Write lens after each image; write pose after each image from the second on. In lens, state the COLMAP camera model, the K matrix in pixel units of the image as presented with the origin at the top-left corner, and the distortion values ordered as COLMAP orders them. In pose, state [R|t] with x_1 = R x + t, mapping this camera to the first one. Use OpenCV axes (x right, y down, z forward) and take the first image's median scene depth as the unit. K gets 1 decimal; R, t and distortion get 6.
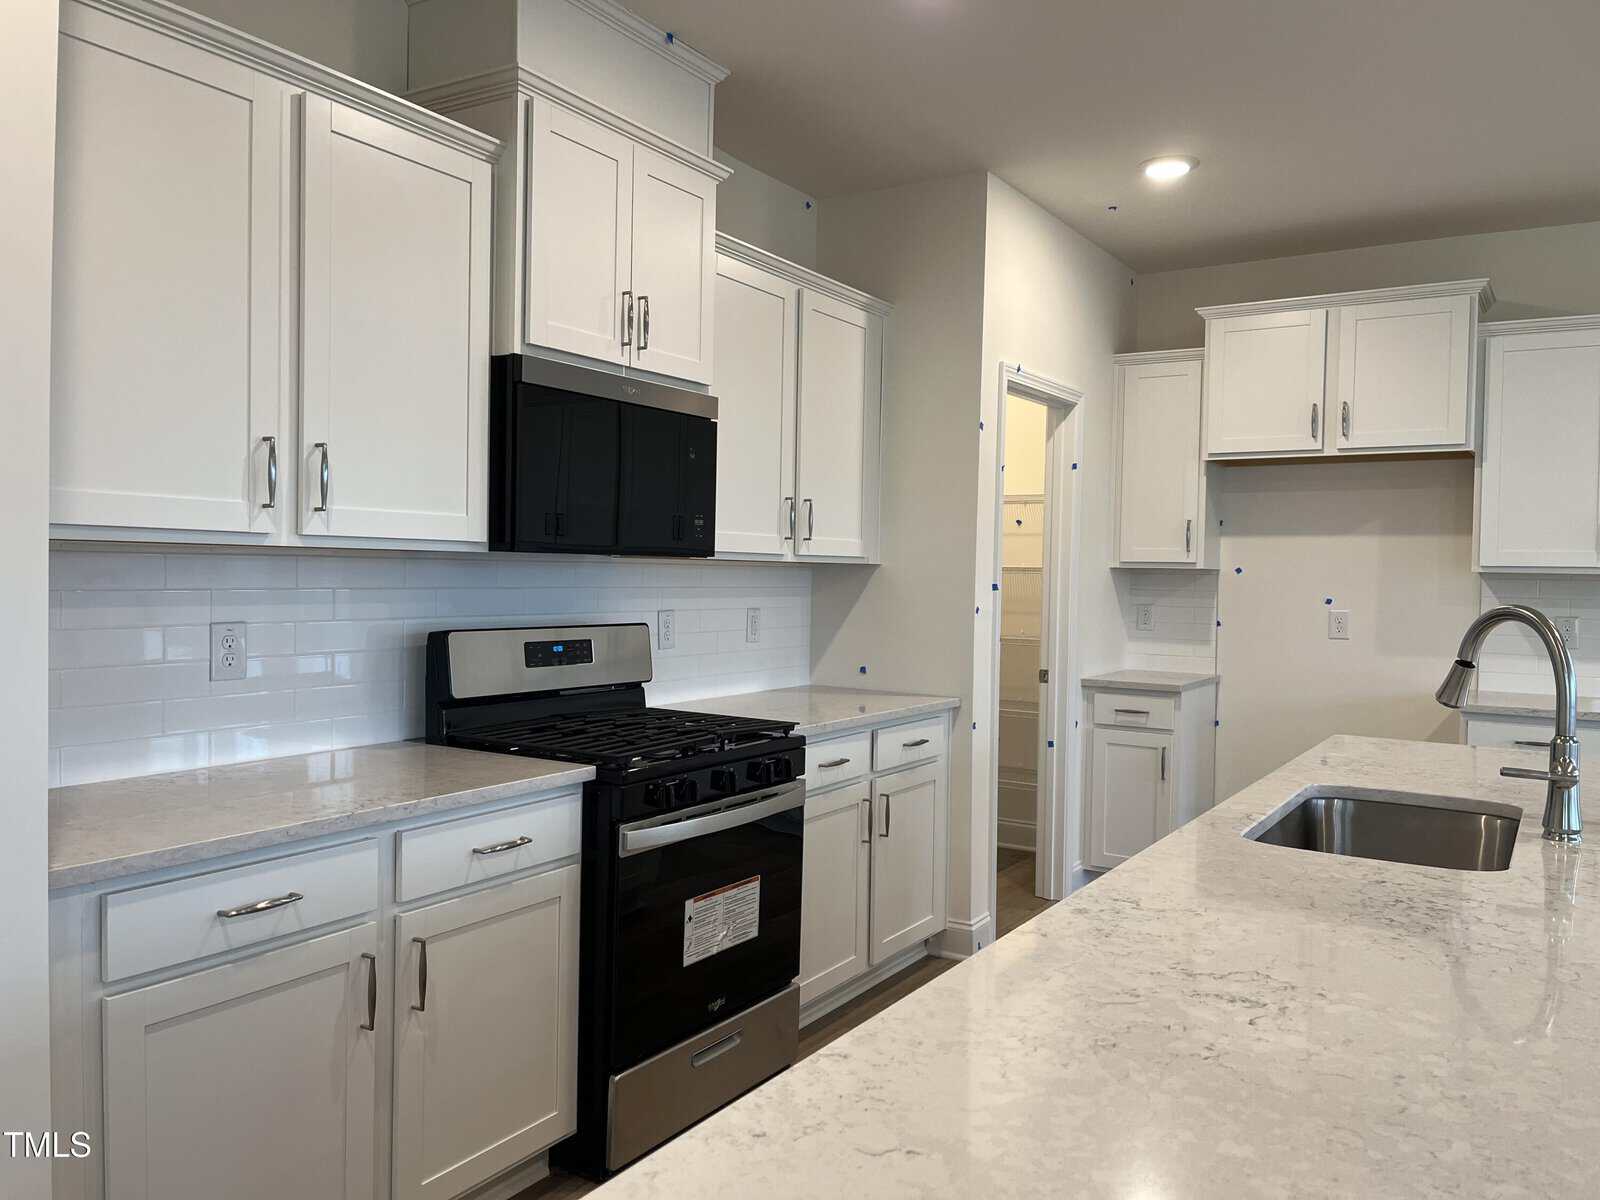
lens RADIAL K [[1212.0, 0, 793.4], [0, 1212.0, 597.1], [0, 0, 1]] dist [0.071786, -0.095354]
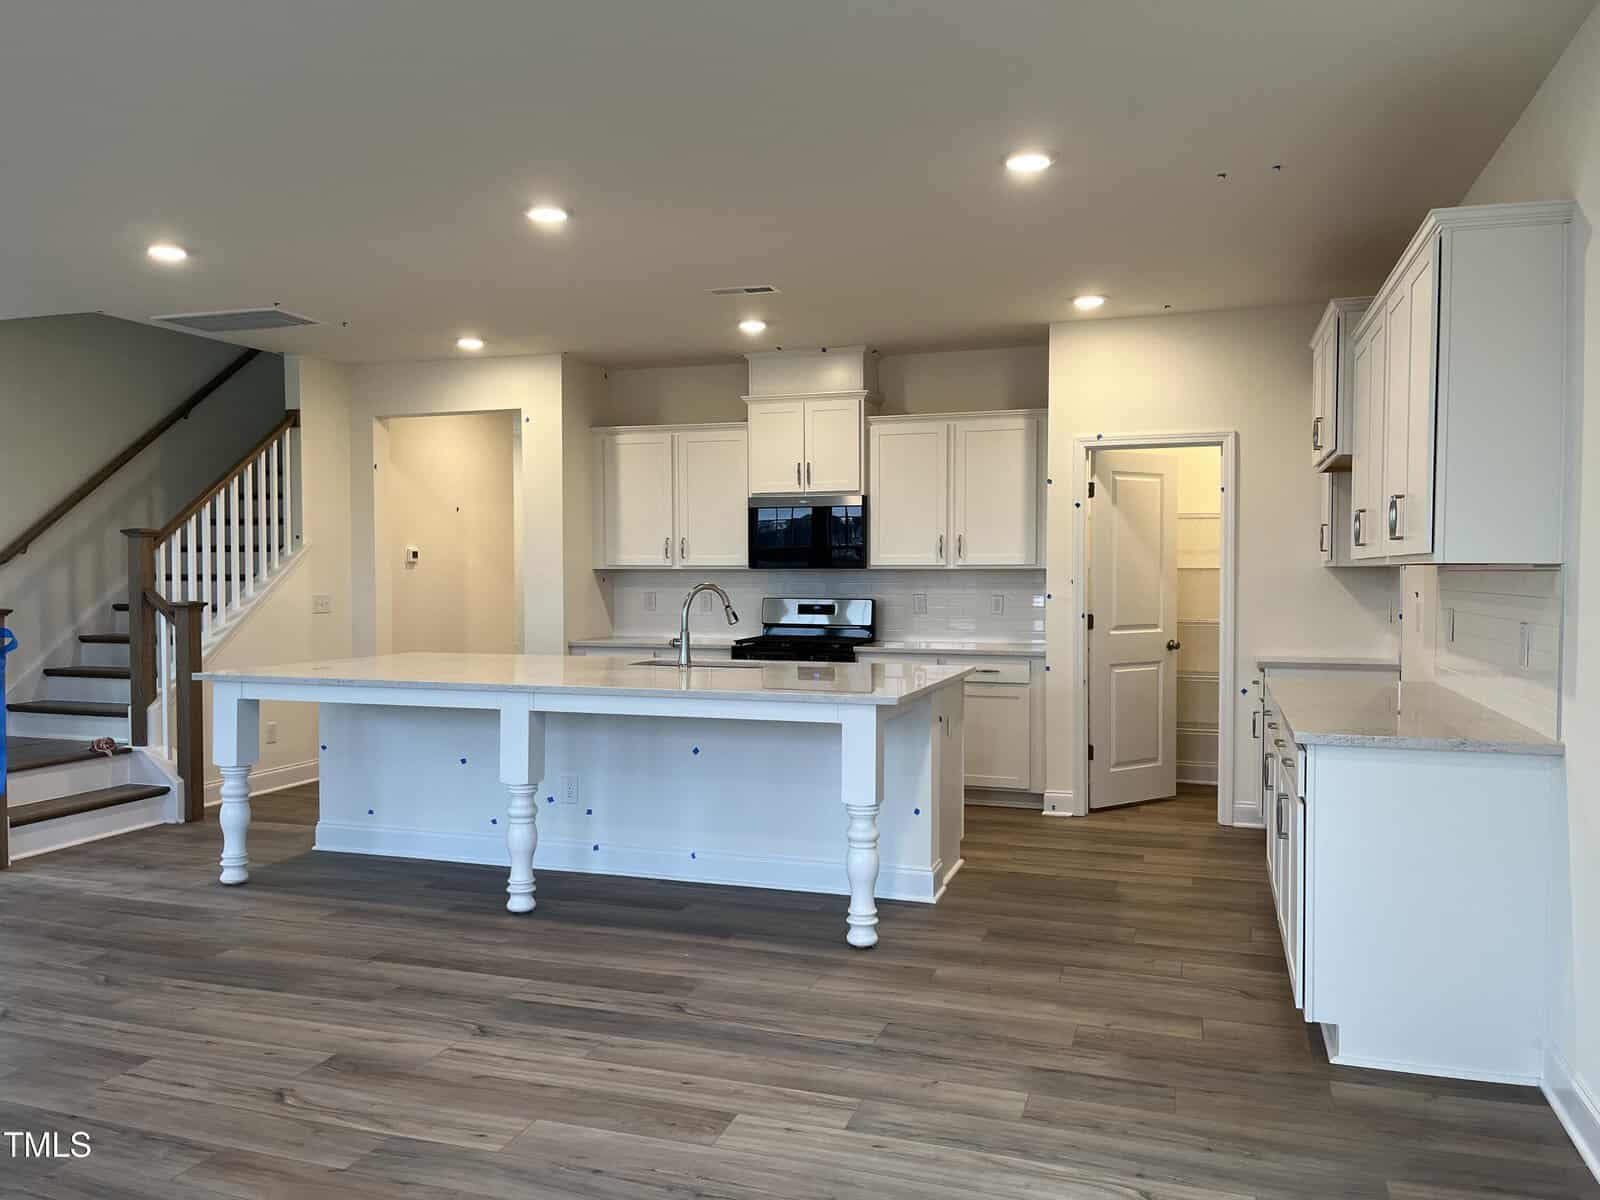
lens RADIAL K [[1212.0, 0, 793.4], [0, 1212.0, 597.1], [0, 0, 1]] dist [0.071786, -0.095354]
pose [[0.240071, 0.003598, -0.970749, 1.767267], [-0.016306, 0.999867, -0.000327, 0.019402], [0.970618, 0.015908, 0.240098, 0.312184]]
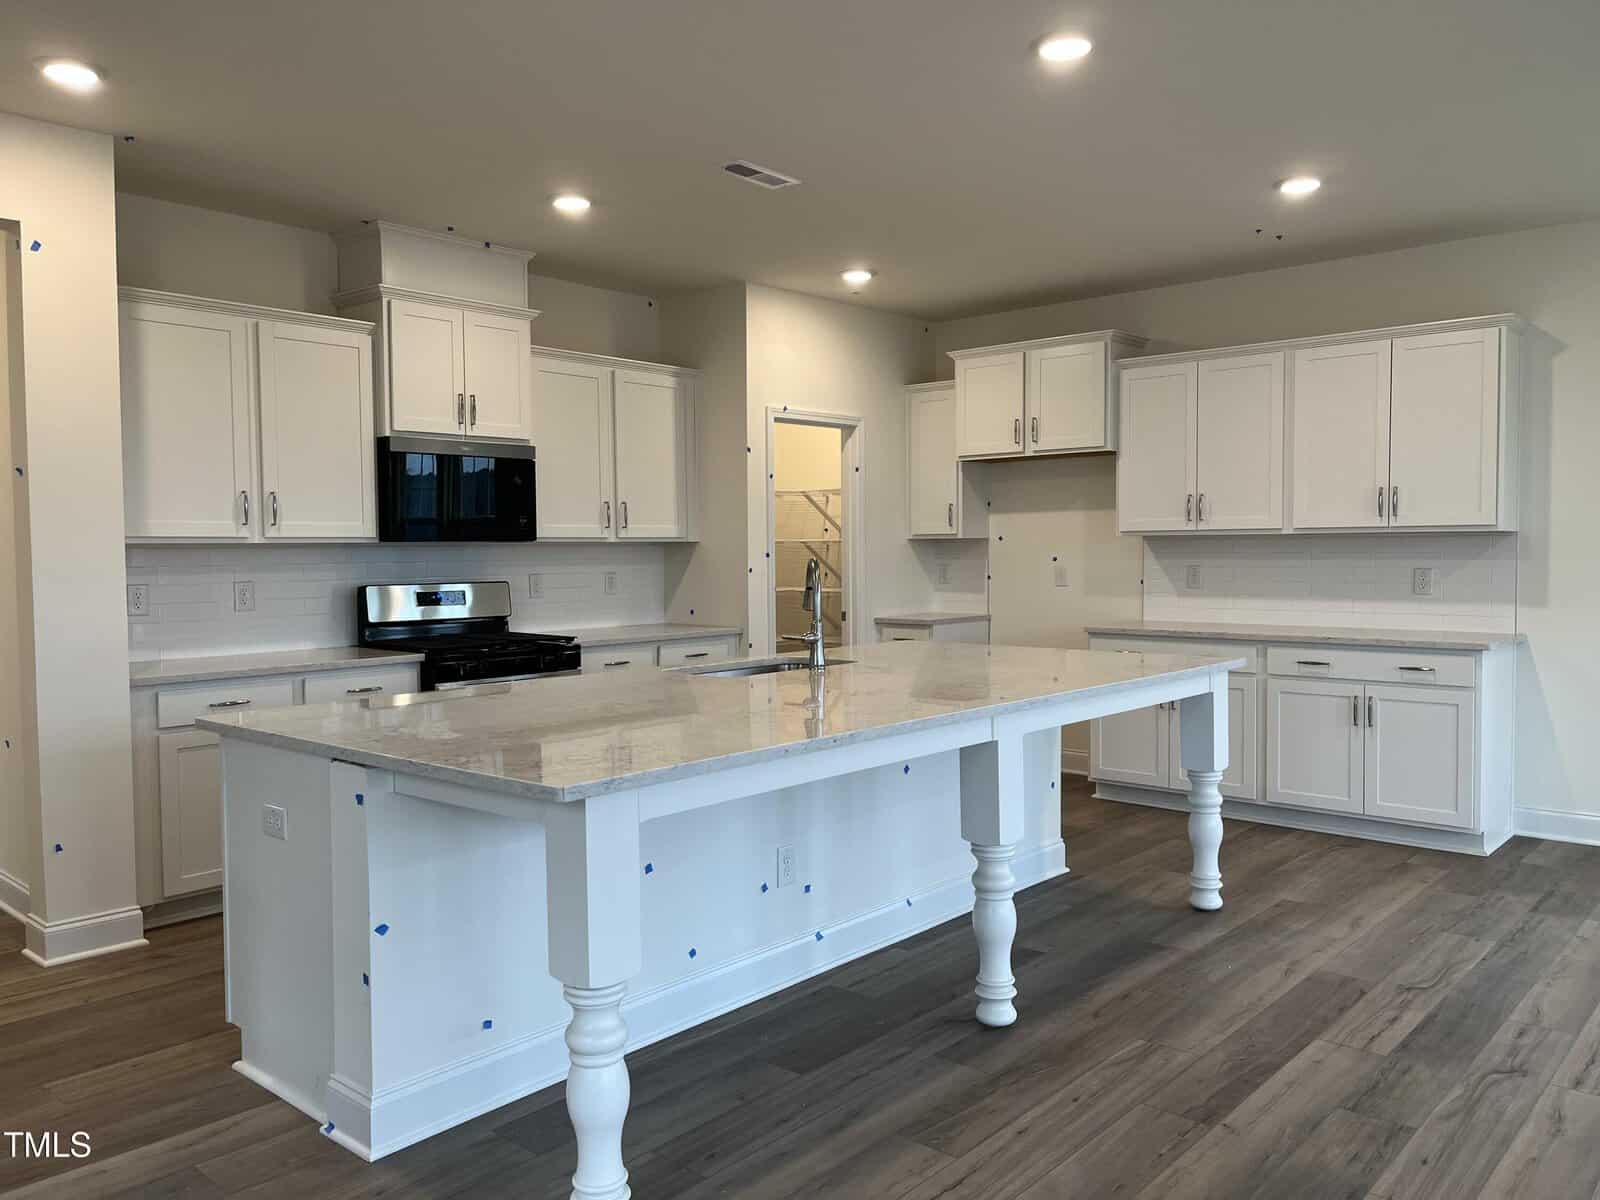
lens RADIAL K [[1212.0, 0, 793.4], [0, 1212.0, 597.1], [0, 0, 1]] dist [0.071786, -0.095354]
pose [[0.986850, -0.019929, -0.160408, 0.487688], [0.023091, 0.999574, 0.017875, 0.020120], [0.159983, -0.021344, 0.986889, -0.538385]]
